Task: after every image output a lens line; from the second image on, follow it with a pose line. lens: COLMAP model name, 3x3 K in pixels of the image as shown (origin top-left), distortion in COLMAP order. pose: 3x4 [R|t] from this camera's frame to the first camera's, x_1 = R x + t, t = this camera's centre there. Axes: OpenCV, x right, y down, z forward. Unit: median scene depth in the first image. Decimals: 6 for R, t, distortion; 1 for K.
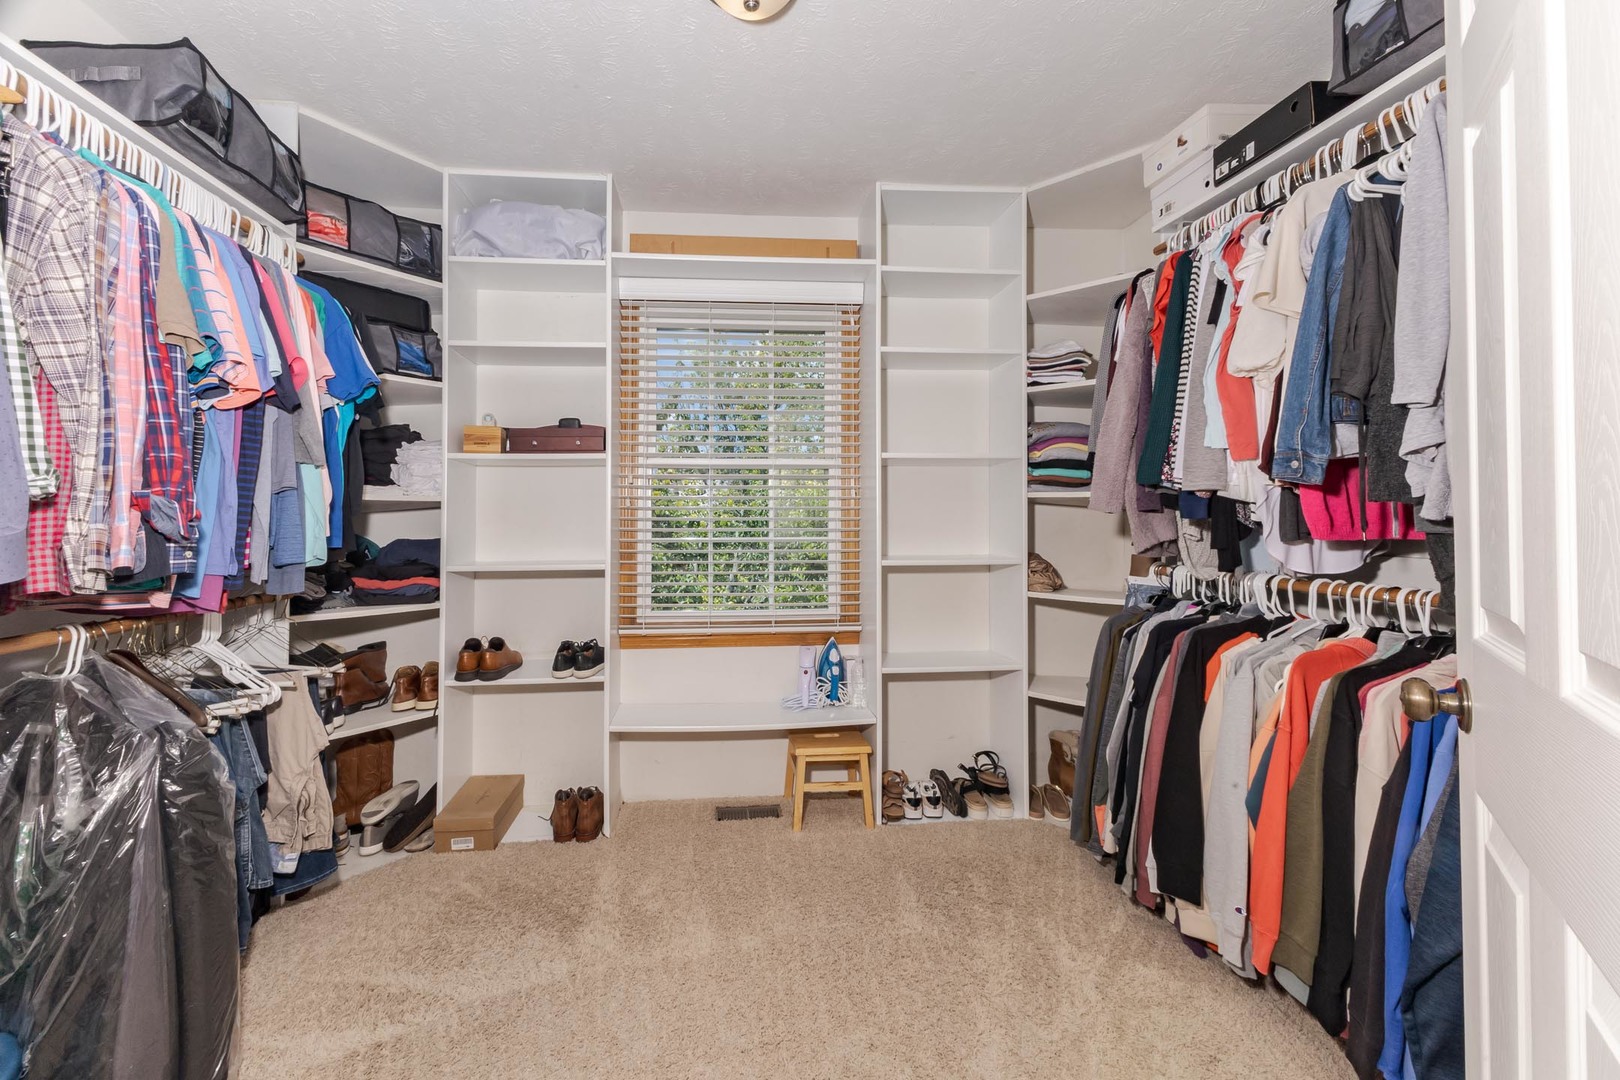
lens RADIAL K [[708.0, 0, 804.2], [0, 708.0, 527.2], [0, 0, 1]] dist [-0.001253, -0.000703]
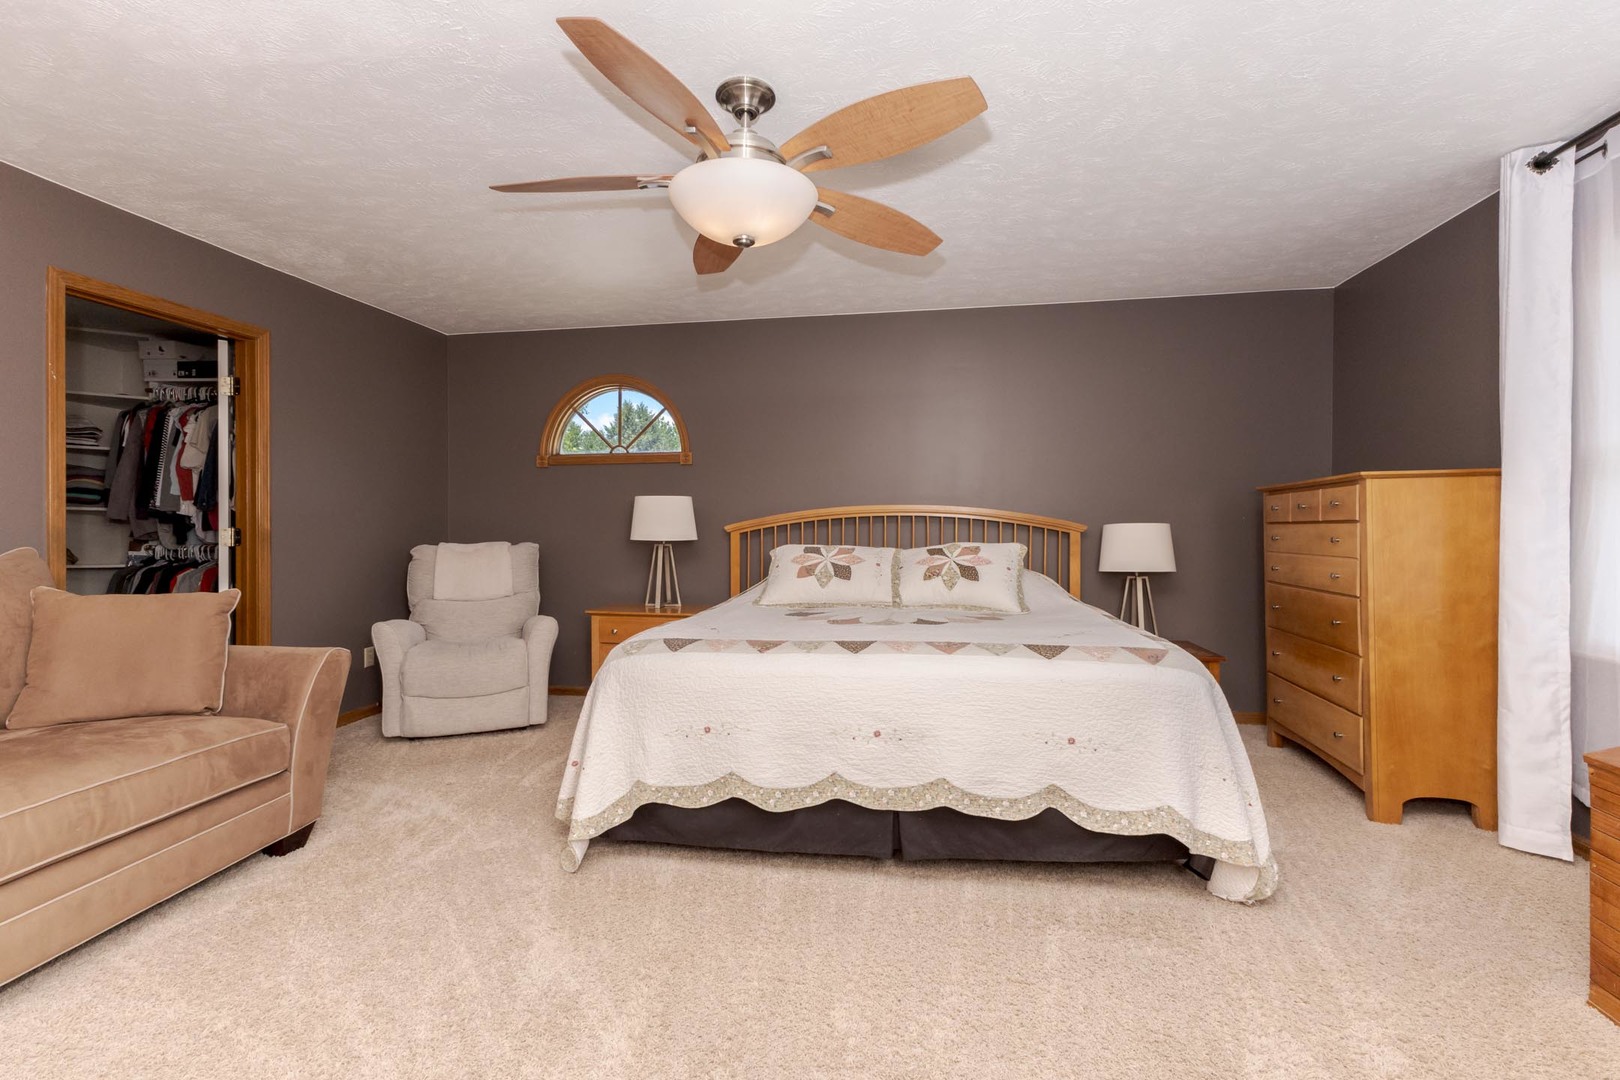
lens RADIAL K [[708.0, 0, 804.2], [0, 708.0, 527.2], [0, 0, 1]] dist [-0.001253, -0.000703]
pose [[0.346837, -0.001531, 0.937924, -0.928828], [-0.011858, 0.999912, 0.006017, -0.037388], [-0.937850, -0.013209, 0.346789, -1.830950]]
